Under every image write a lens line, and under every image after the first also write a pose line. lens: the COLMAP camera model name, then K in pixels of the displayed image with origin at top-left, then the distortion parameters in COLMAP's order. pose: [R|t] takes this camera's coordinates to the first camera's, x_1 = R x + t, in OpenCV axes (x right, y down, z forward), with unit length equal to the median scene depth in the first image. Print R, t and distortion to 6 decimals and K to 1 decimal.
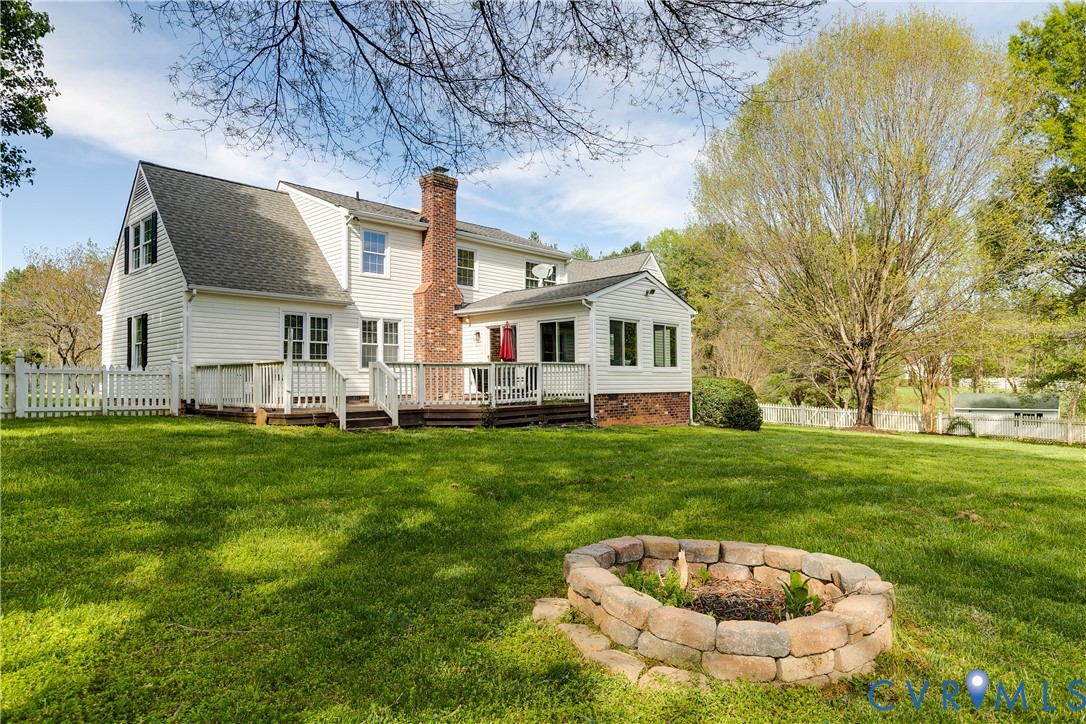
lens RADIAL K [[661.6, 0, 543.0], [0, 661.6, 362.0], [0, 0, 1]] dist [0.007627, 0.000023]
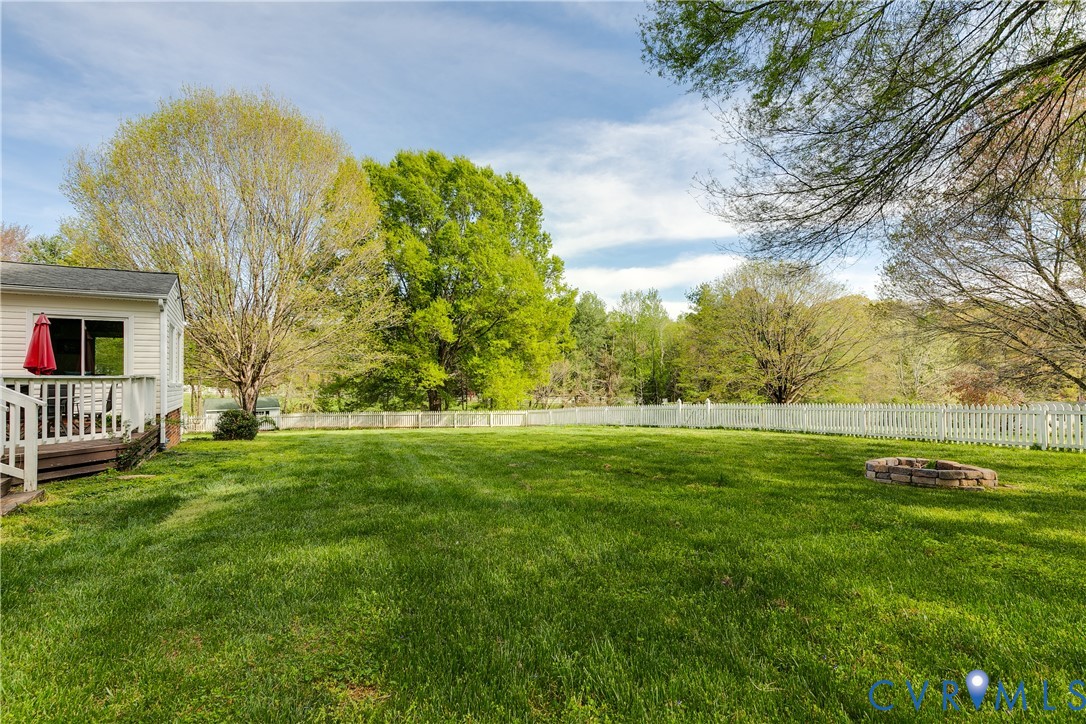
lens RADIAL K [[503.1, 0, 543.0], [0, 503.1, 362.0], [0, 0, 1]] dist [0.000072, 0.000009]
pose [[0.254678, 0.036335, 0.966343, -0.395301], [-0.014430, 0.999325, -0.033773, -0.001859], [-0.966918, -0.005344, 0.255030, 0.366944]]
